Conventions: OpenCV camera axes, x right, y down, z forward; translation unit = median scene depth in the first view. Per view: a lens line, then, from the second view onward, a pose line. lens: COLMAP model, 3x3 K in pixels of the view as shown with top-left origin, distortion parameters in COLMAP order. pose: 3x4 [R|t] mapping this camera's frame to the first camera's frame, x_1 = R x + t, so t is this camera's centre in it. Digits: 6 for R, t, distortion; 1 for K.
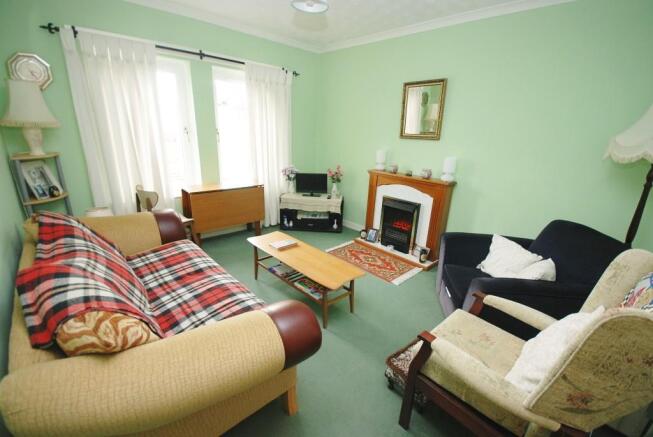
lens RADIAL K [[285.5, 0, 326.5], [0, 285.5, 219.0], [0, 0, 1]] dist [-0.000978, -0.007507]
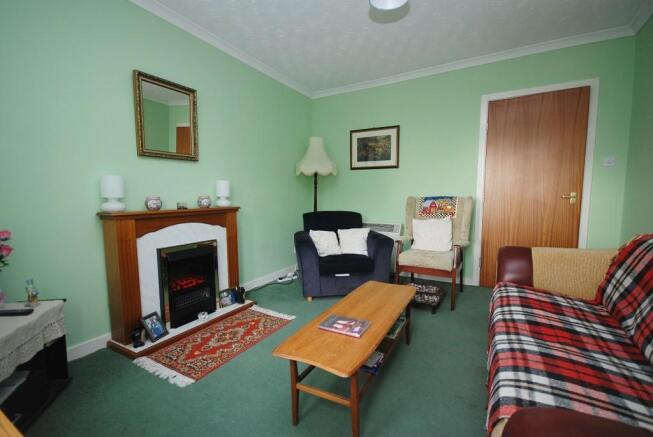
lens RADIAL K [[296.5, 0, 326.0], [0, 296.5, 219.0], [0, 0, 1]] dist [0.001783, -0.000061]
pose [[-0.299466, -0.122708, 0.946183, -0.530158], [0.280234, 0.936643, 0.210164, -0.191372], [-0.912025, 0.328089, -0.246106, 0.898123]]
